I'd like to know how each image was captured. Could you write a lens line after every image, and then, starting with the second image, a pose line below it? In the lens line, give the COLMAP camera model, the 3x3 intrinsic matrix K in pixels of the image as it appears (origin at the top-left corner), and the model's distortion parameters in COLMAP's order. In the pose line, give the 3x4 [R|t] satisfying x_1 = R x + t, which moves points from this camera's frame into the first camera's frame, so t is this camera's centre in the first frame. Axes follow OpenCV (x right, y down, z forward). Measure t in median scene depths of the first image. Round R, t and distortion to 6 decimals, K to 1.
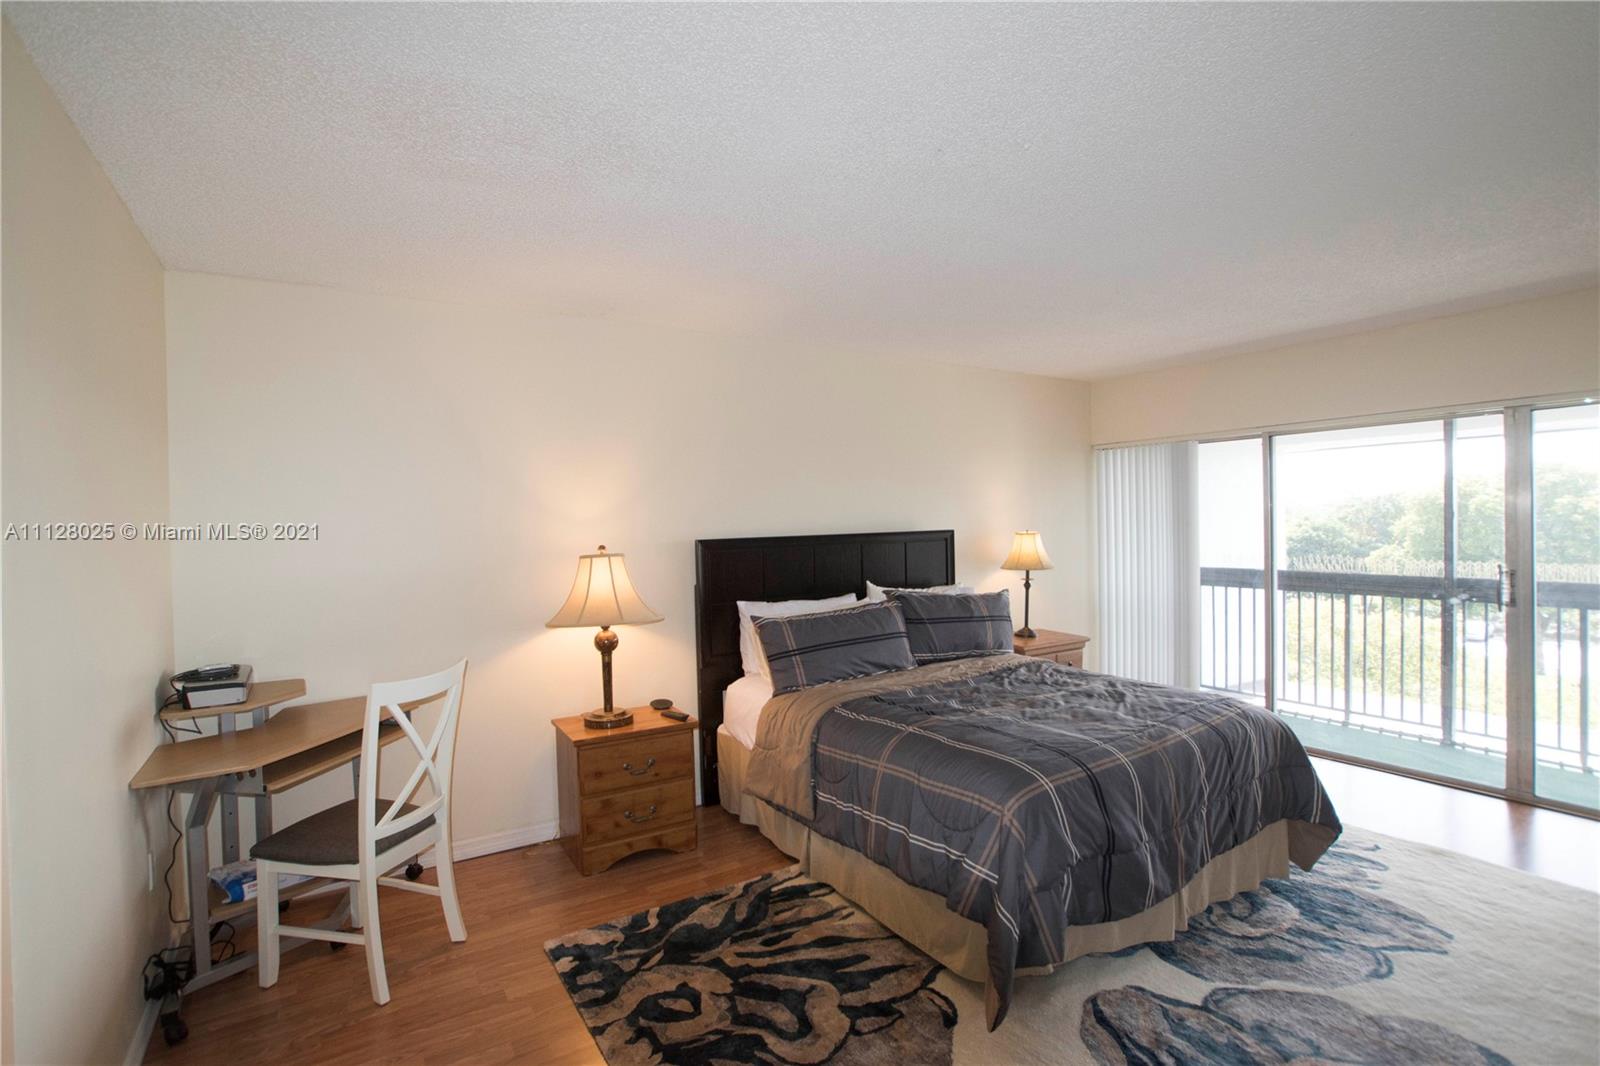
lens RADIAL K [[766.4, 0, 798.8], [0, 766.4, 527.0], [0, 0, 1]] dist [-0.072430, 0.036843]
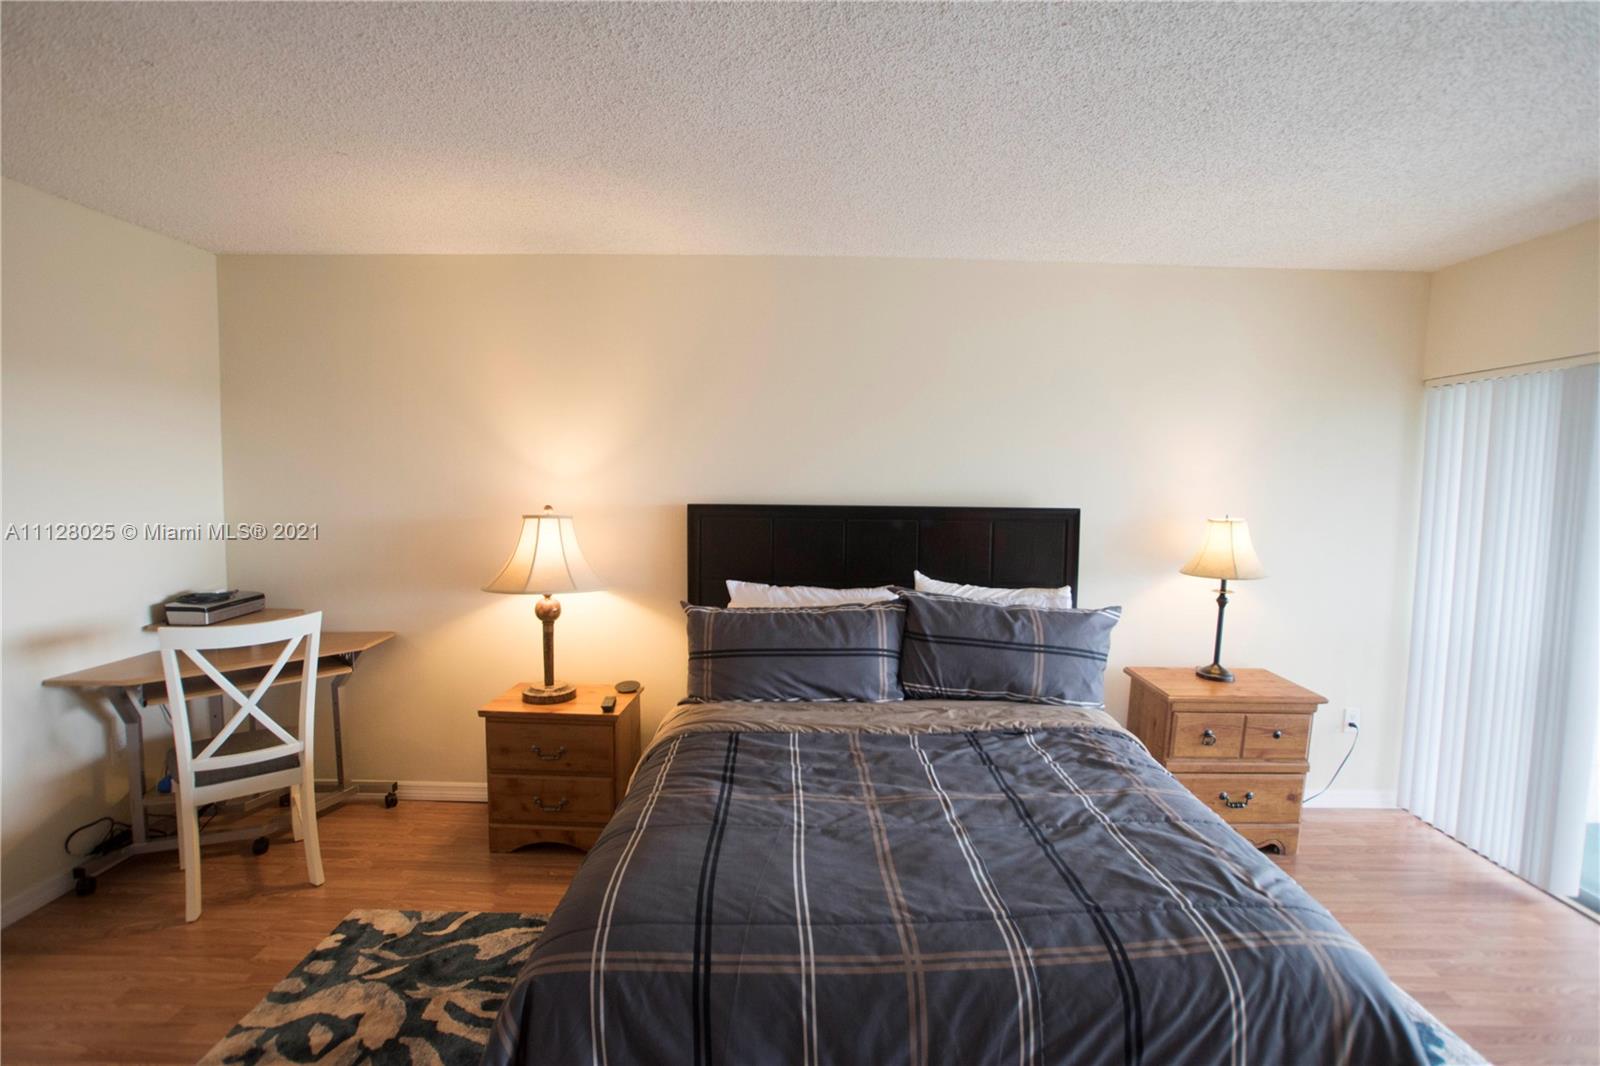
lens RADIAL K [[766.4, 0, 798.8], [0, 766.4, 527.0], [0, 0, 1]] dist [-0.072430, 0.036843]
pose [[0.842367, 0.071738, -0.534108, 0.494414], [-0.037652, 0.996513, 0.074462, -0.029312], [0.537587, -0.042614, 0.842131, 0.404861]]
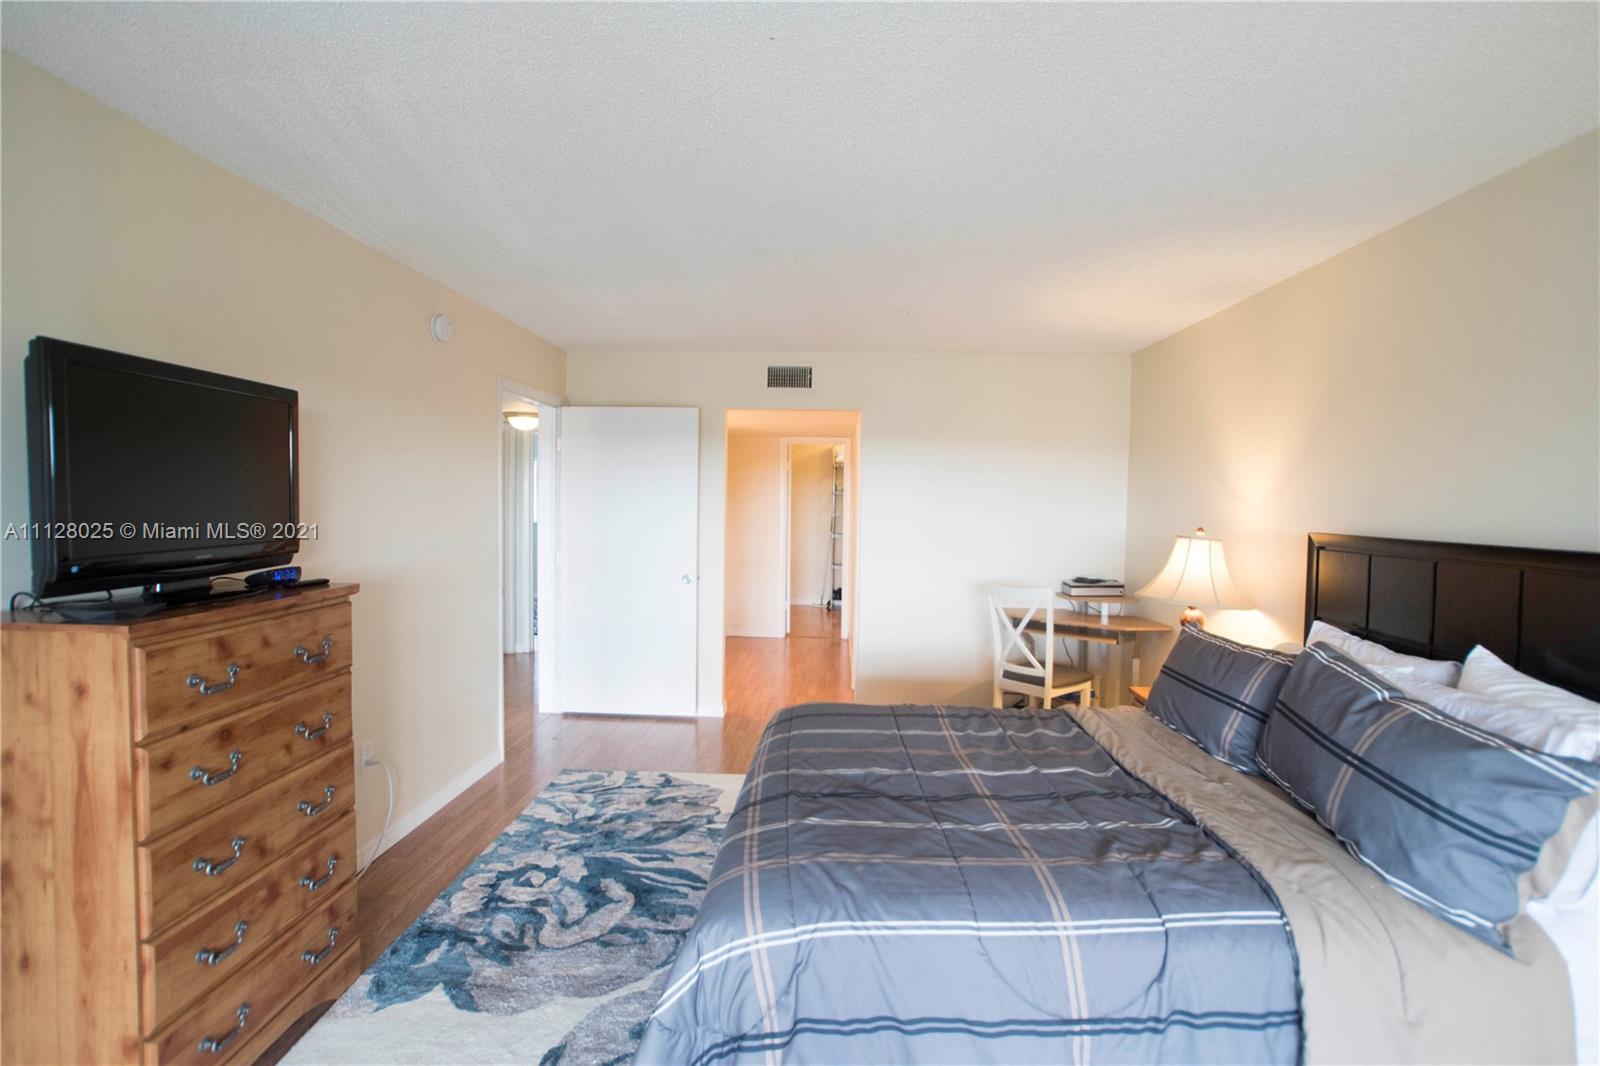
lens RADIAL K [[766.4, 0, 798.8], [0, 766.4, 527.0], [0, 0, 1]] dist [-0.072430, 0.036843]
pose [[-0.579028, 0.049937, -0.813777, 0.897287], [-0.000008, 0.998122, 0.061255, -0.037170], [0.815308, 0.035475, -0.577940, 1.183163]]
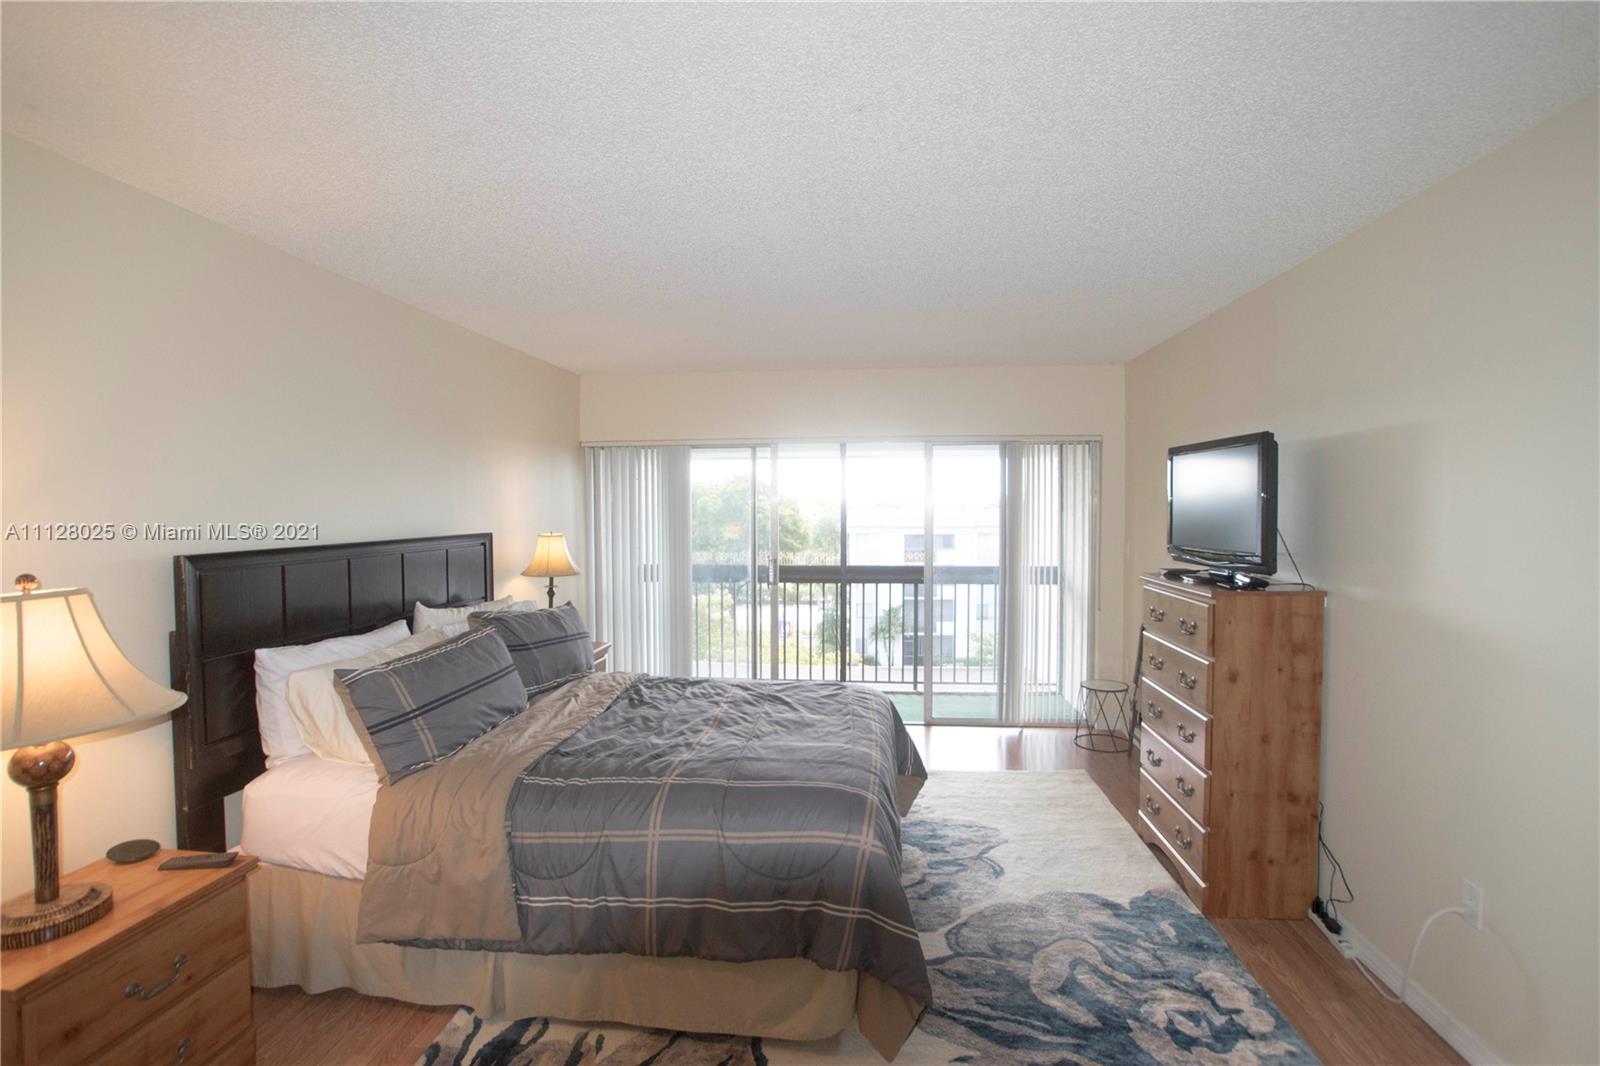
lens RADIAL K [[766.4, 0, 798.8], [0, 766.4, 527.0], [0, 0, 1]] dist [-0.072430, 0.036843]
pose [[0.621715, -0.001971, 0.783241, -0.331938], [-0.003034, 0.999983, 0.004924, -0.010797], [-0.783238, -0.005438, 0.621698, 0.309409]]
